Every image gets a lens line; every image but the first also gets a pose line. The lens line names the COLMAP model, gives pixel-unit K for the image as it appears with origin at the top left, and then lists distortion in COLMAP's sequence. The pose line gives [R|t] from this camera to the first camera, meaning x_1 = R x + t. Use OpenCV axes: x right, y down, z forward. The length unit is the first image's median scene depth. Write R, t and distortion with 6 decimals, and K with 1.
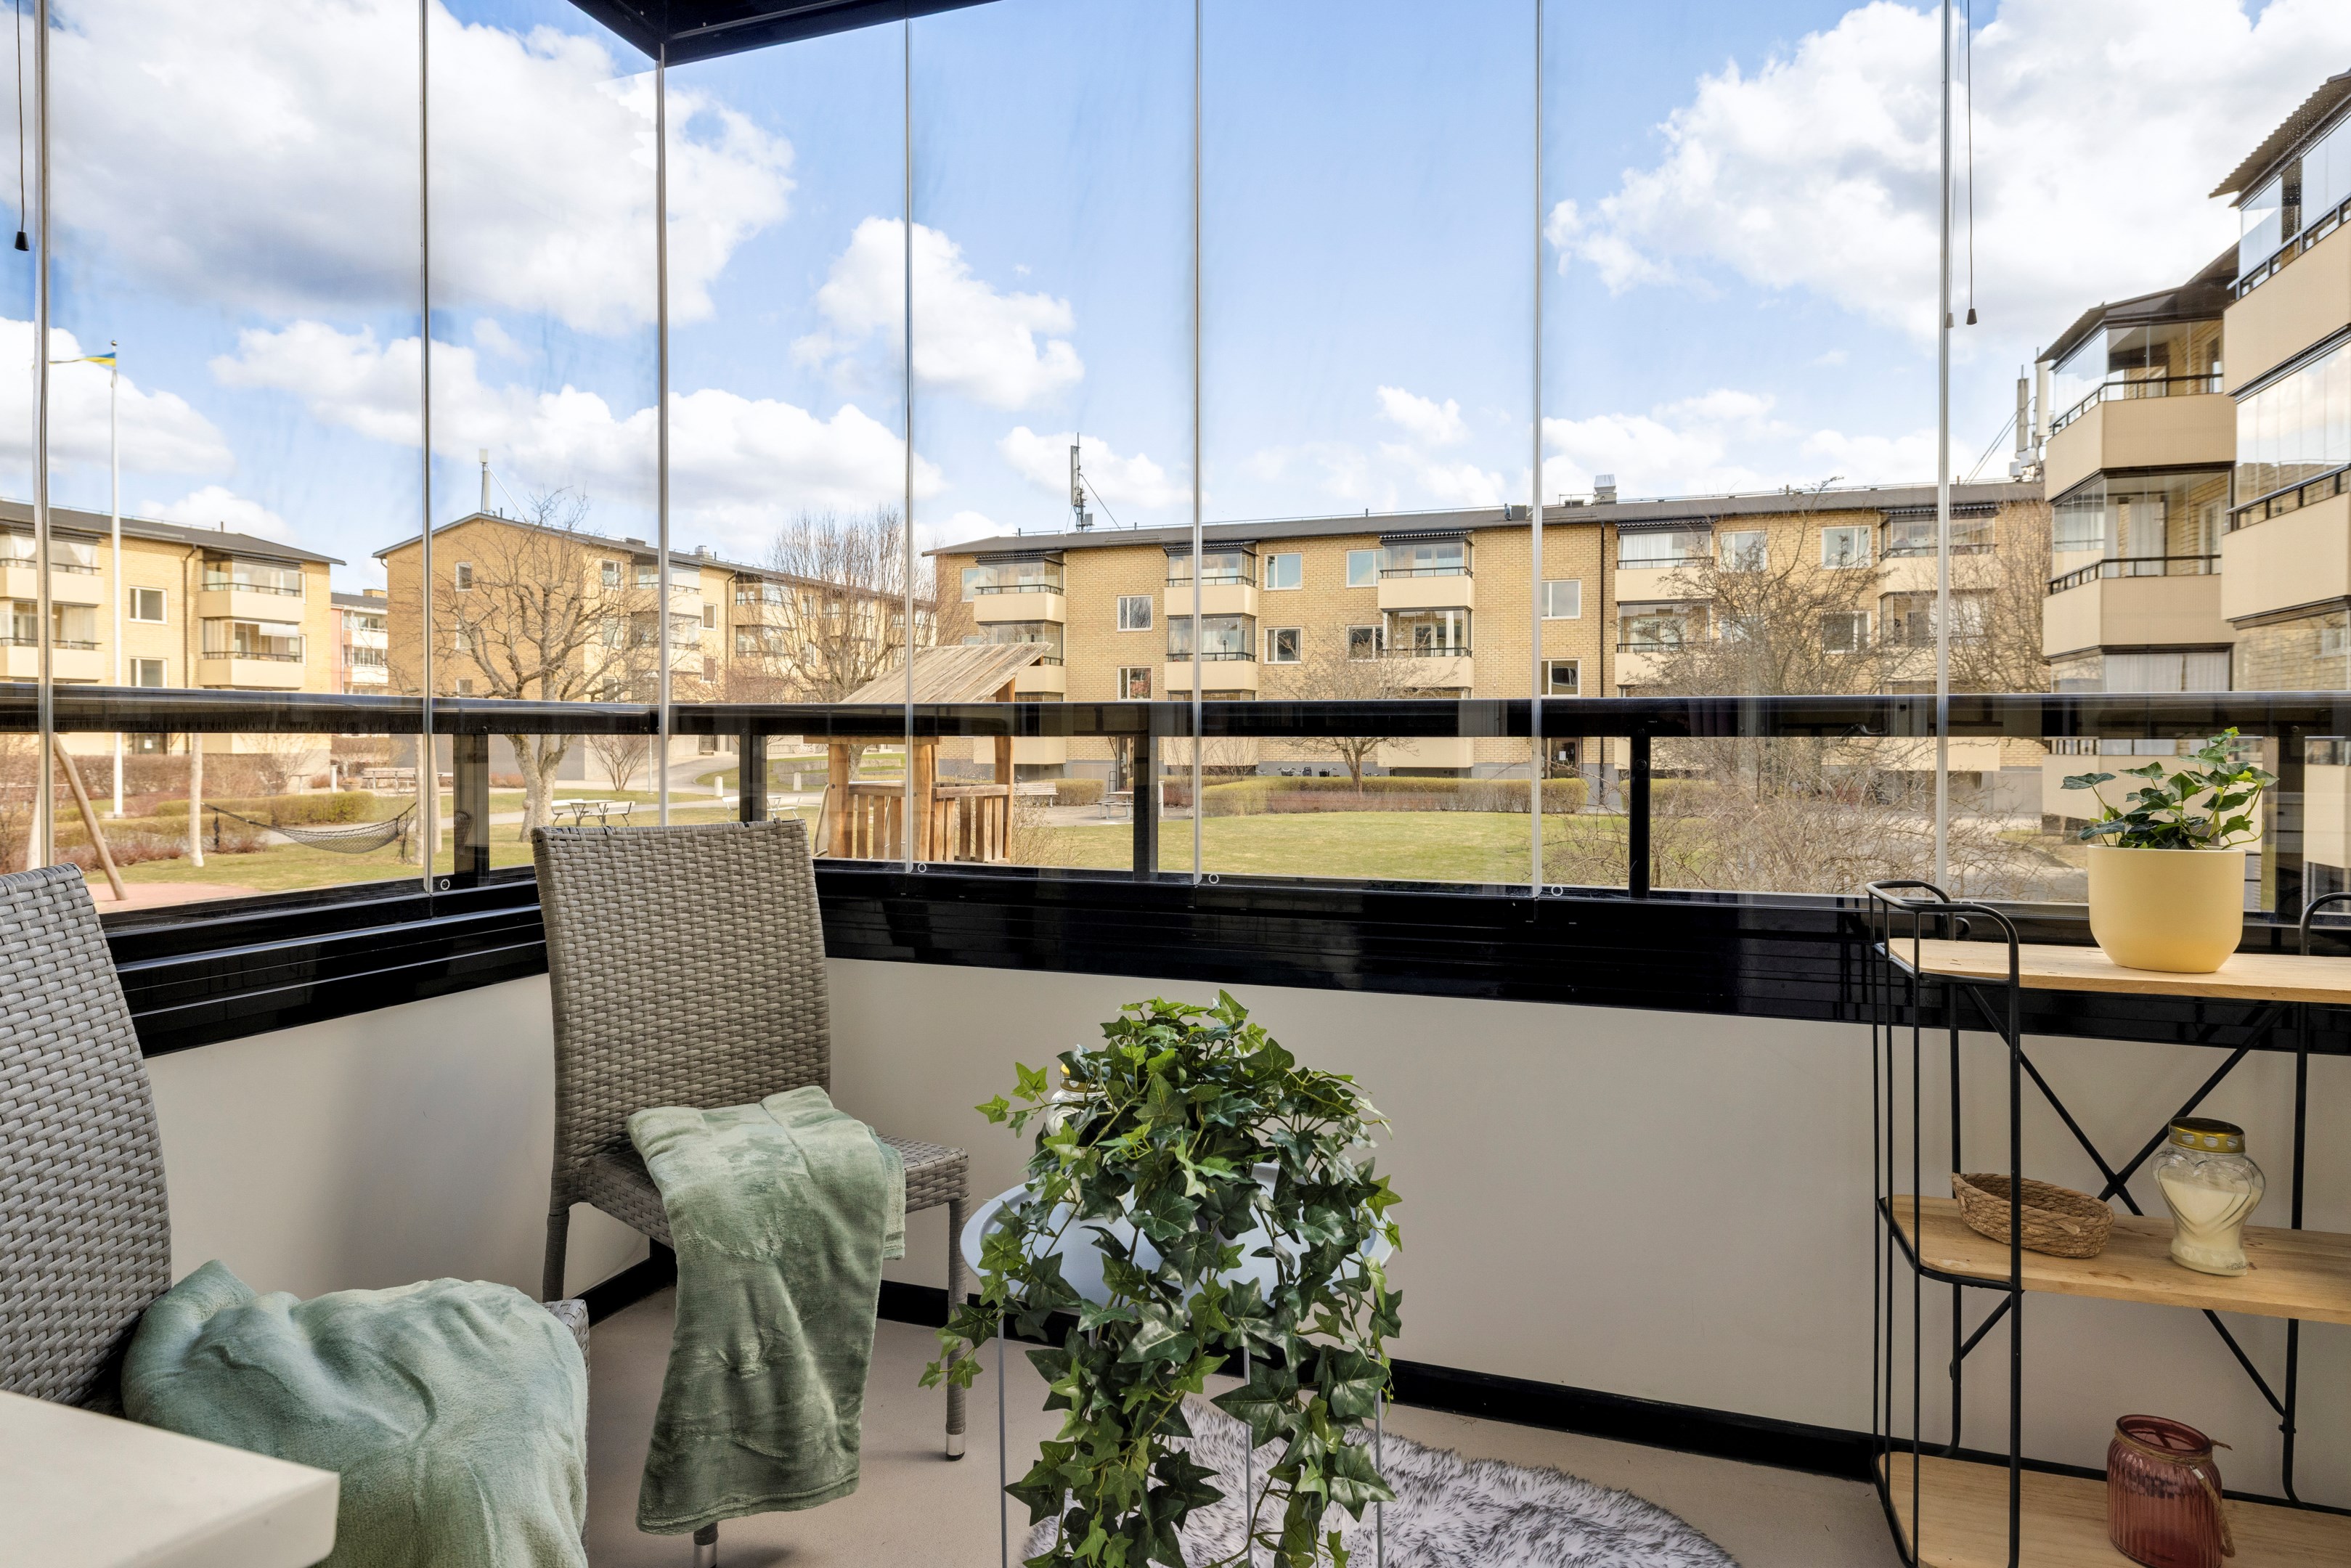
lens RADIAL K [[1333.0, 0, 1168.6], [0, 1333.0, 771.6], [0, 0, 1]] dist [0.001402, -0.000067]
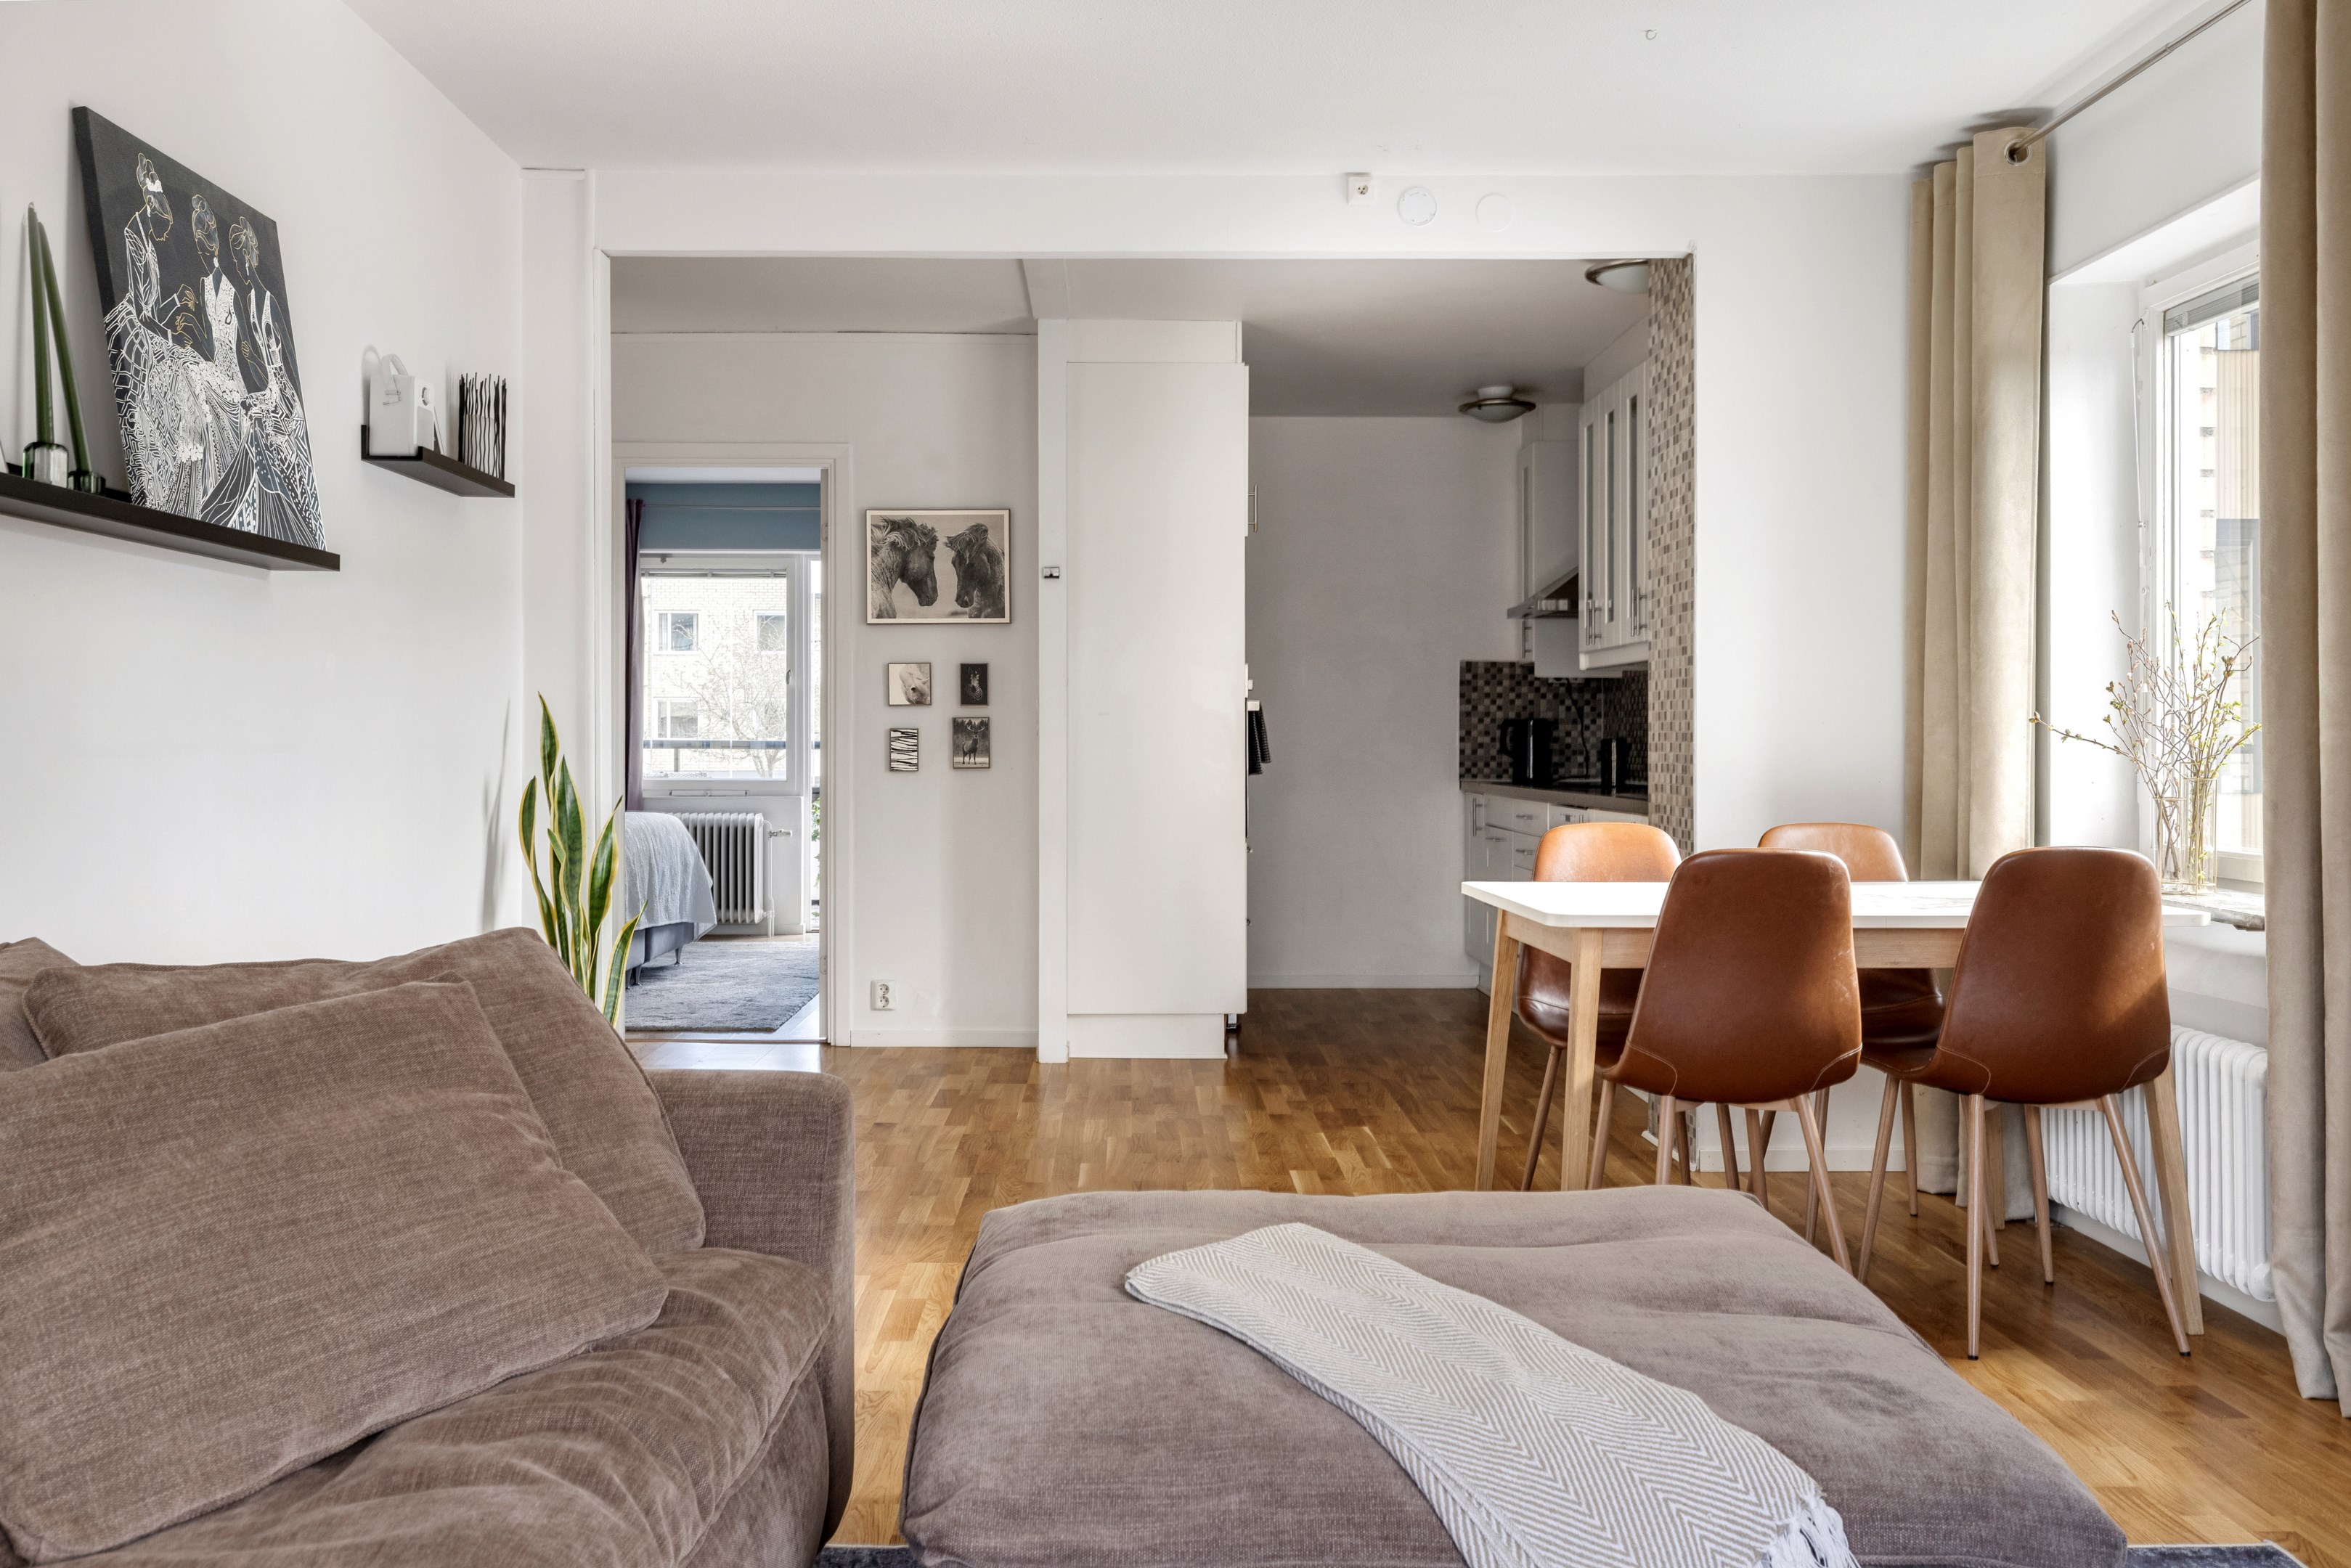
lens RADIAL K [[1899.5, 0, 1140.9], [0, 1899.5, 727.3], [0, 0, 1]] dist [0.003928, -0.001579]
pose [[0.940252, 0.004424, 0.340449, -0.045639], [0.006787, 0.999473, -0.031732, 0.004083], [-0.340410, 0.032147, 0.939727, -0.209786]]
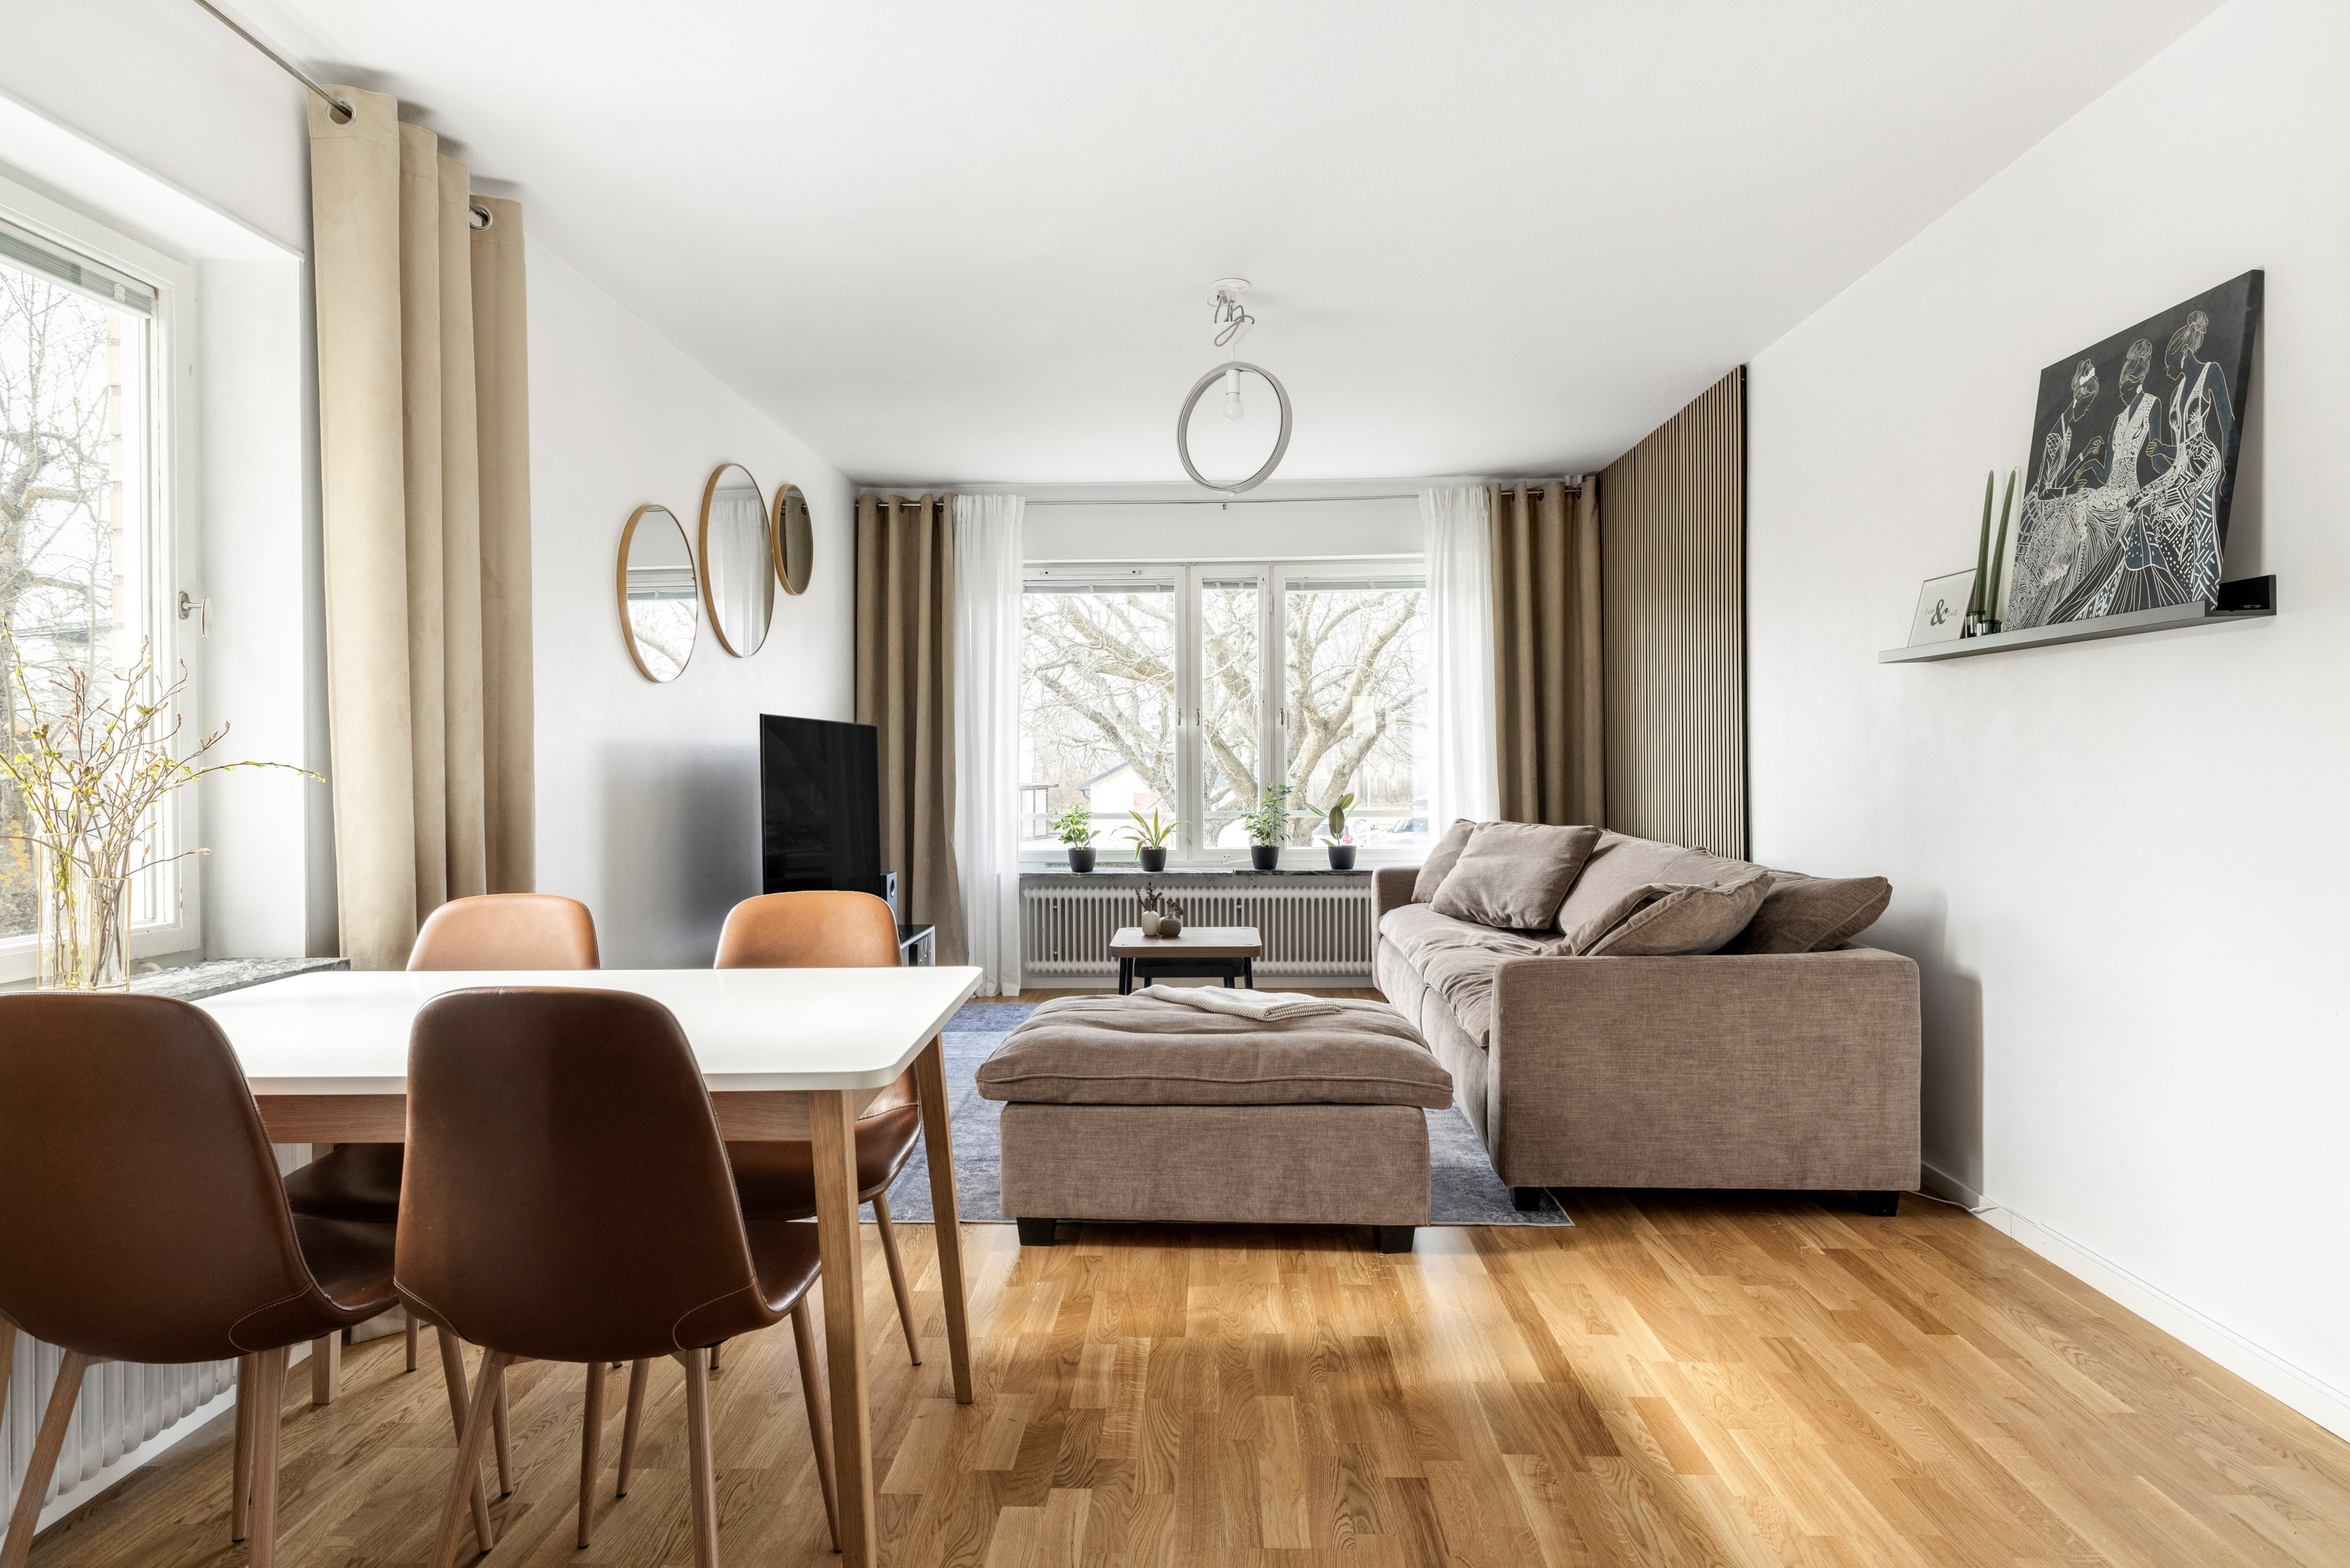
lens RADIAL K [[1331.6, 0, 1173.1], [0, 1331.6, 759.8], [0, 0, 1]] dist [-0.001277, -0.000797]
pose [[-0.953679, 0.007140, -0.300741, -0.003023], [0.000376, 0.999746, 0.022543, 0.000308], [0.300826, 0.021386, -0.953439, -0.108016]]
